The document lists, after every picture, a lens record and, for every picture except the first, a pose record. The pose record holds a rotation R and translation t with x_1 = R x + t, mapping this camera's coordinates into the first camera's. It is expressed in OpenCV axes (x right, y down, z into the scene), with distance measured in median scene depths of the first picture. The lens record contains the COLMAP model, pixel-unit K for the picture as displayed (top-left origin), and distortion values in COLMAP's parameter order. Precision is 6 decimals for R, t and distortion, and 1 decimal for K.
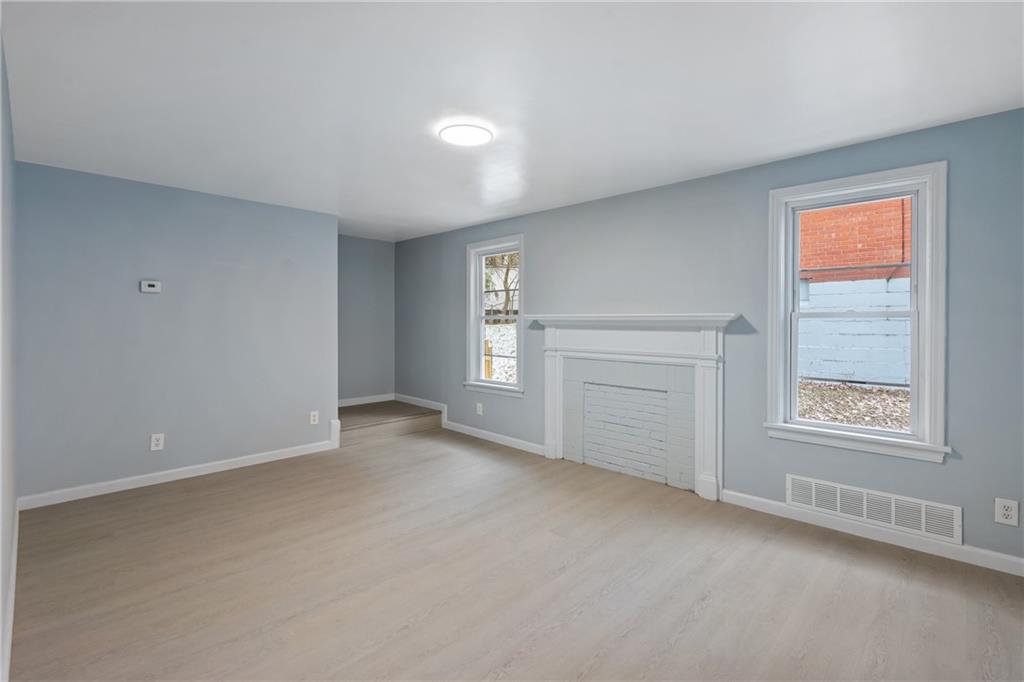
lens RADIAL K [[465.8, 0, 513.5], [0, 465.8, 328.1], [0, 0, 1]] dist [-0.000051, 0.000045]
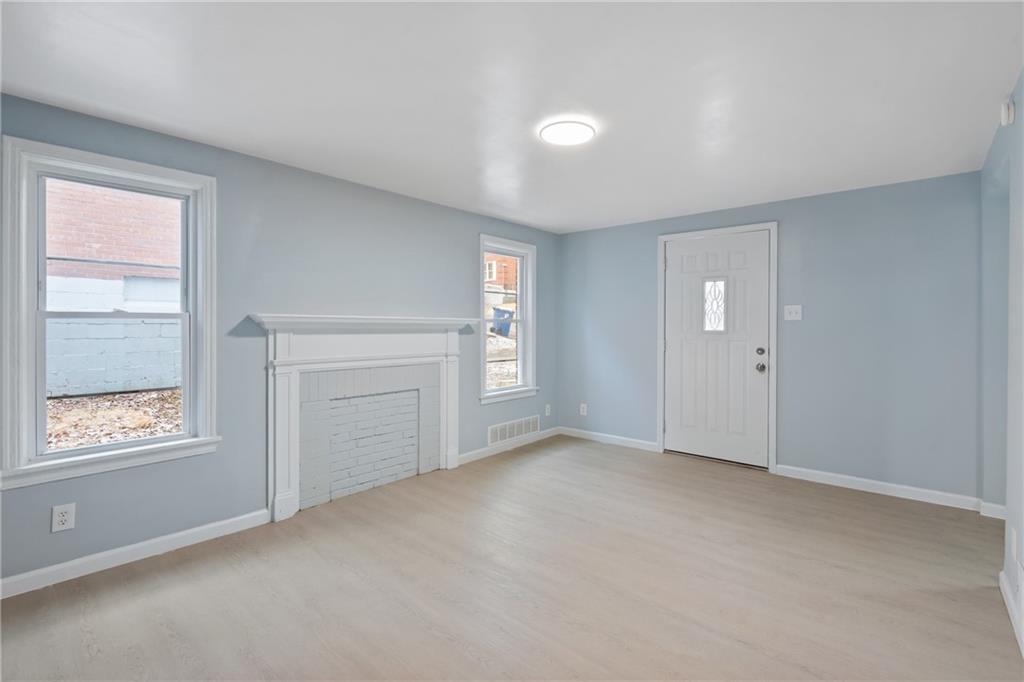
lens RADIAL K [[465.8, 0, 513.5], [0, 465.8, 328.1], [0, 0, 1]] dist [-0.000051, 0.000045]
pose [[-0.040527, -0.008328, 0.999144, -0.707015], [0.008916, 0.999922, 0.008696, -0.012469], [-0.999139, 0.009261, -0.040450, 0.760255]]
